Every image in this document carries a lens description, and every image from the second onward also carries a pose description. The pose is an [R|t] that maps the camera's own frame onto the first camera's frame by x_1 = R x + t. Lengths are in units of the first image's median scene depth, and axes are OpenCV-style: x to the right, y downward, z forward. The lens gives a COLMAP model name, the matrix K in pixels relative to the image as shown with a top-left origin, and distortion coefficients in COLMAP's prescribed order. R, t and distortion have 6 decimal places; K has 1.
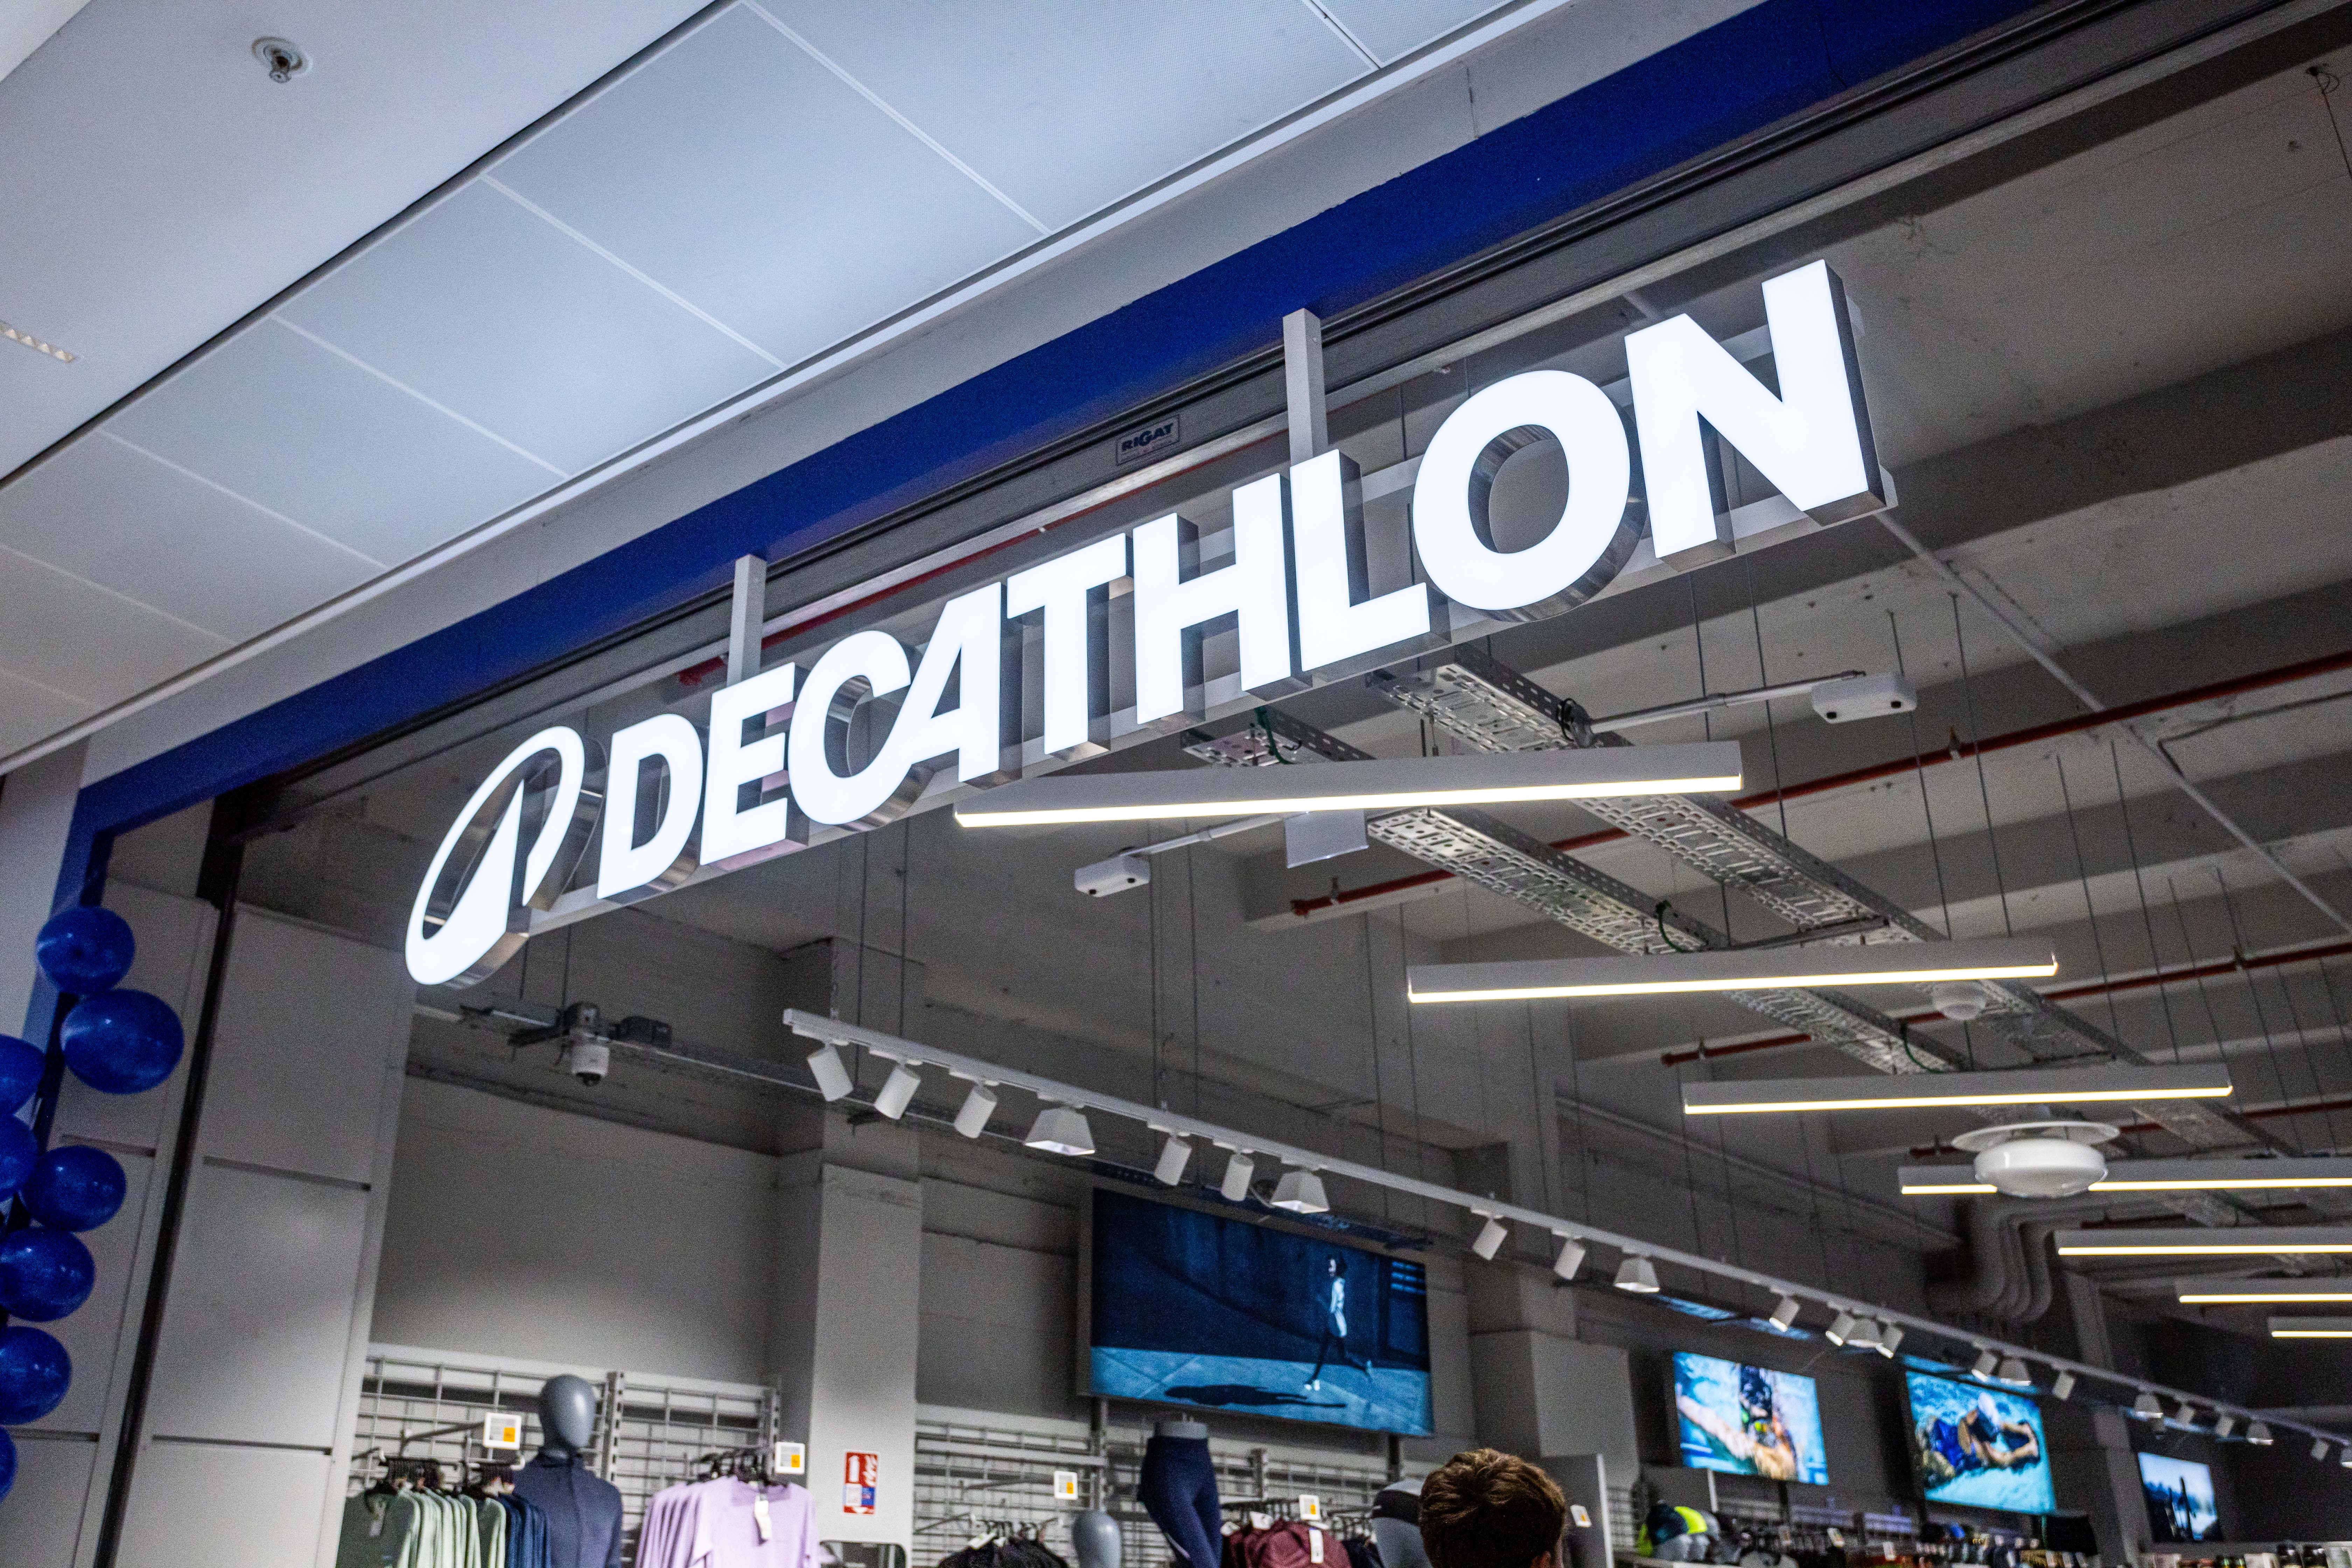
lens RADIAL K [[2185.4, 0, 1063.2], [0, 2185.4, 561.8], [0, 0, 1]] dist [-0.020117, 0.035731]
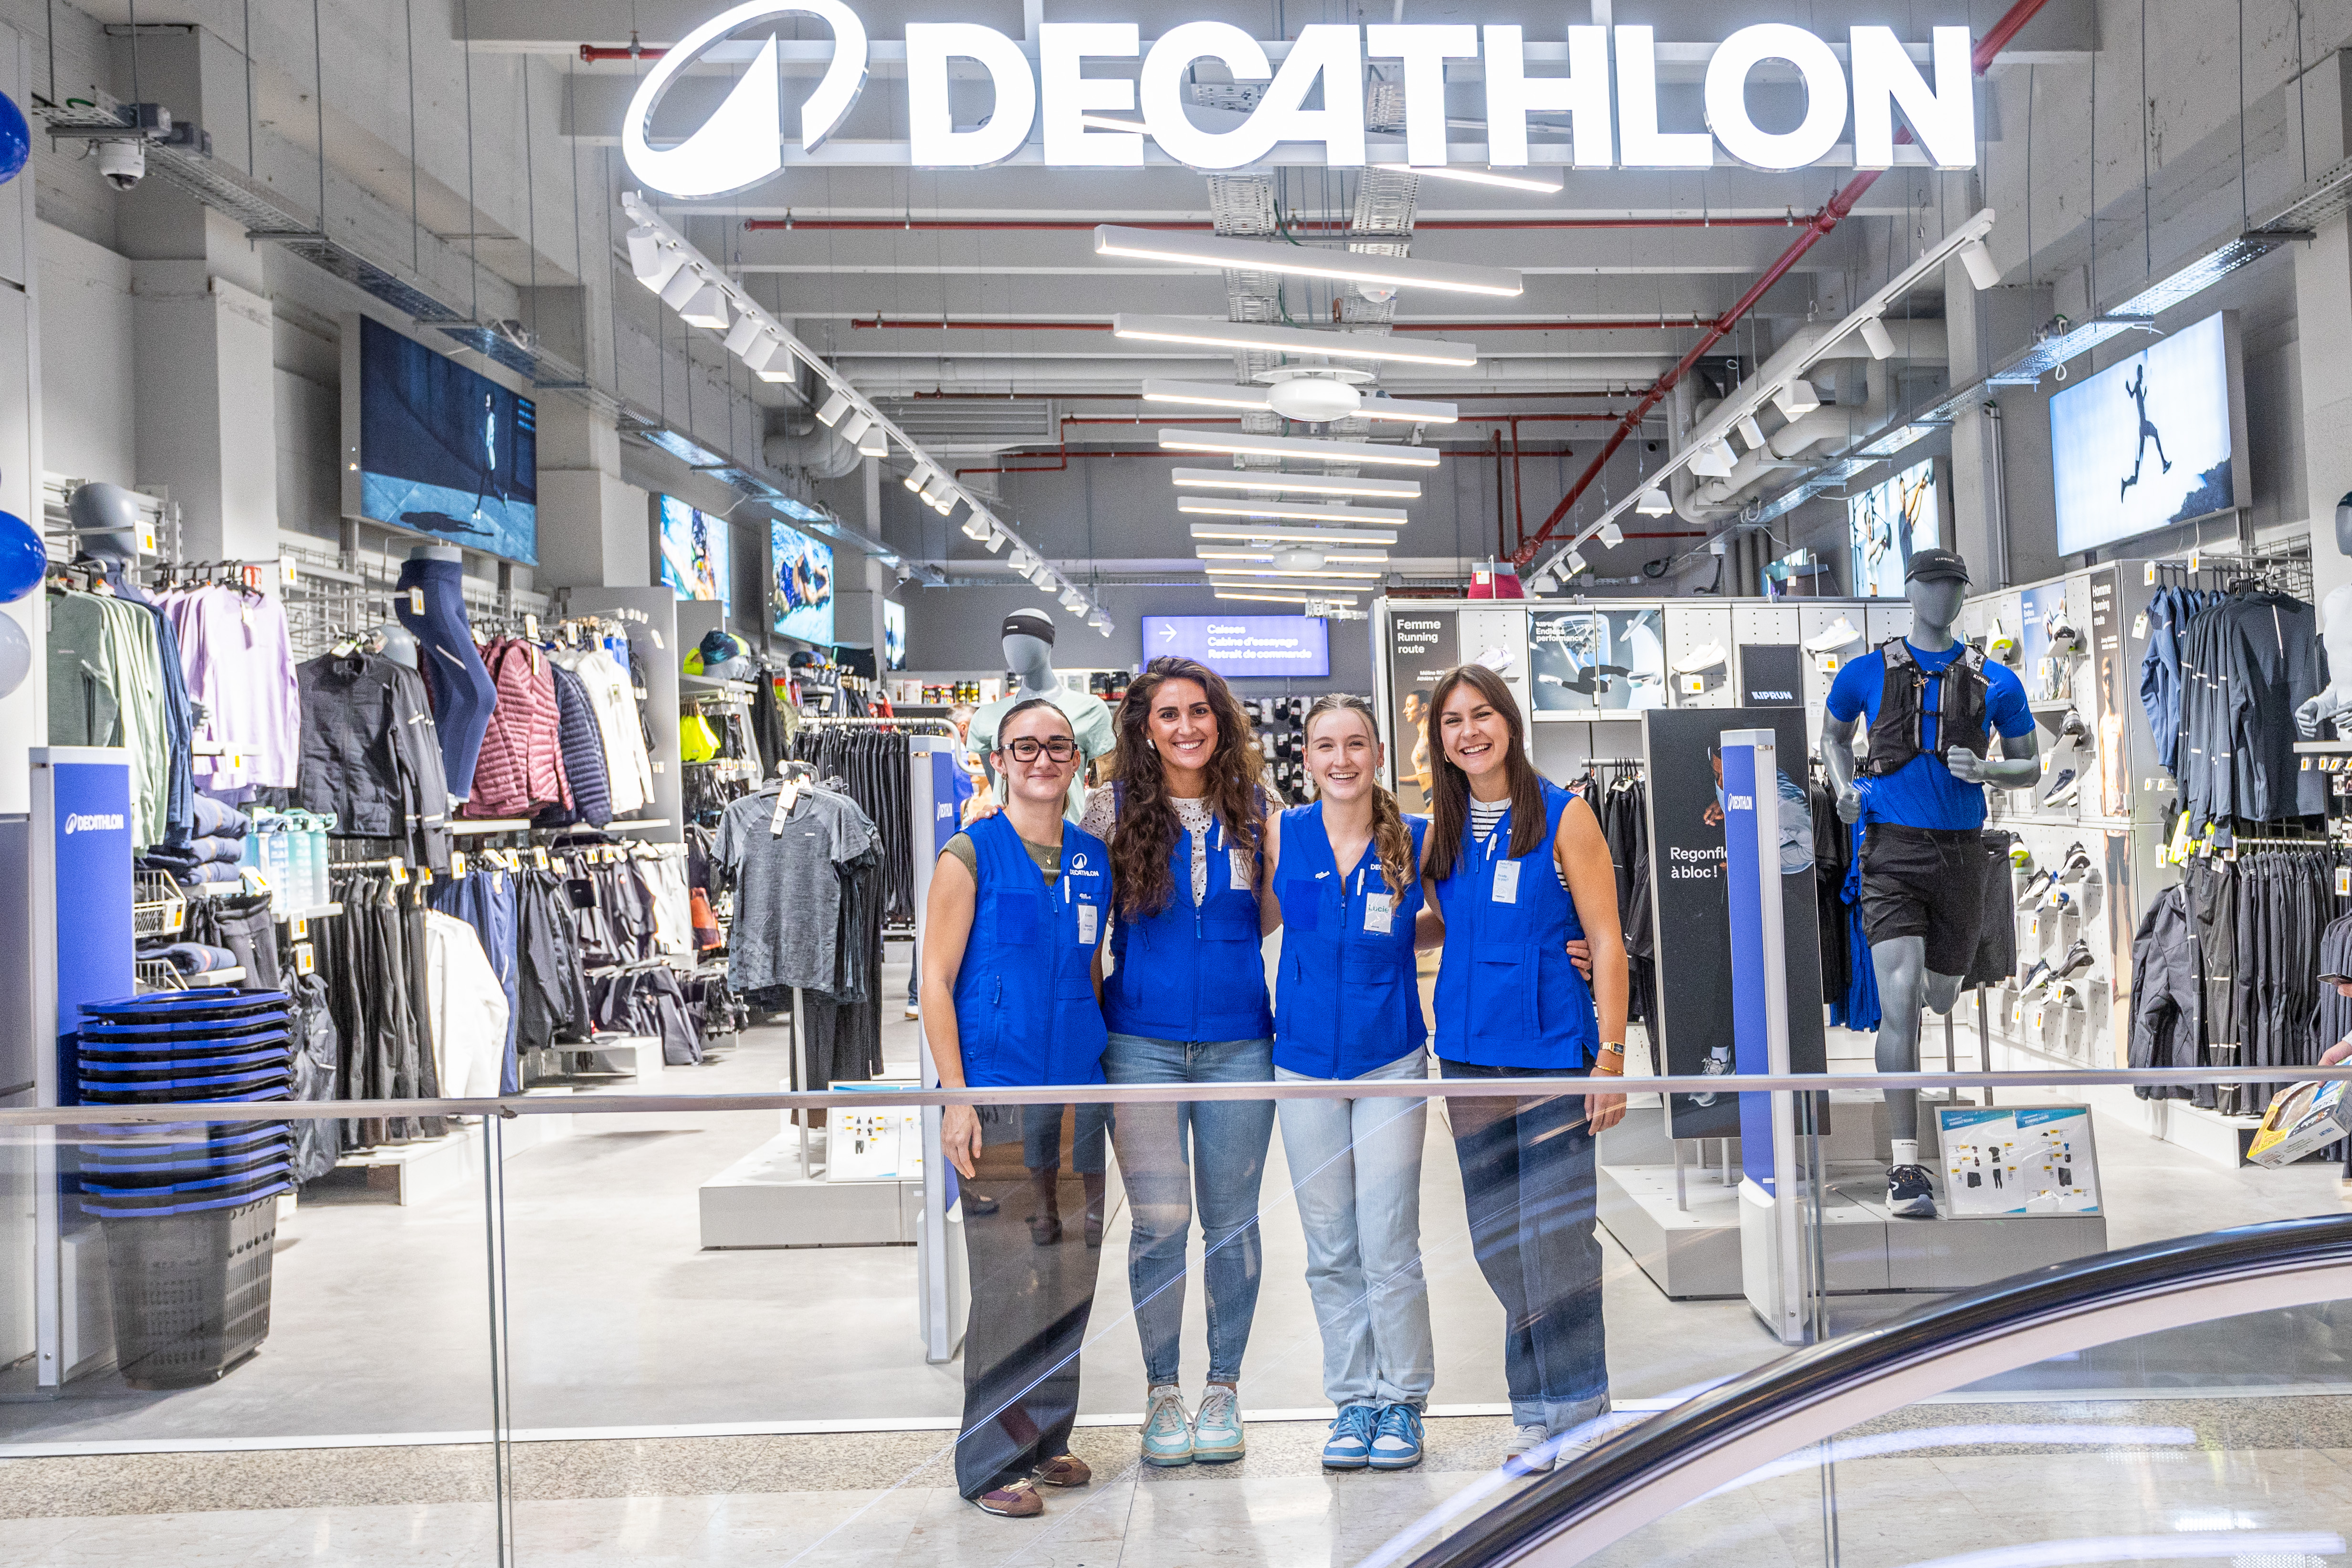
lens RADIAL K [[2719.6, 0, 1437.6], [0, 2719.6, 631.6], [0, 0, 1]] dist [0.027050, 0.028129]
pose [[0.722337, 0.018820, 0.691285, -0.588253], [-0.289714, 0.915914, 0.277791, -0.066380], [-0.627930, -0.400934, 0.667051, -0.182504]]
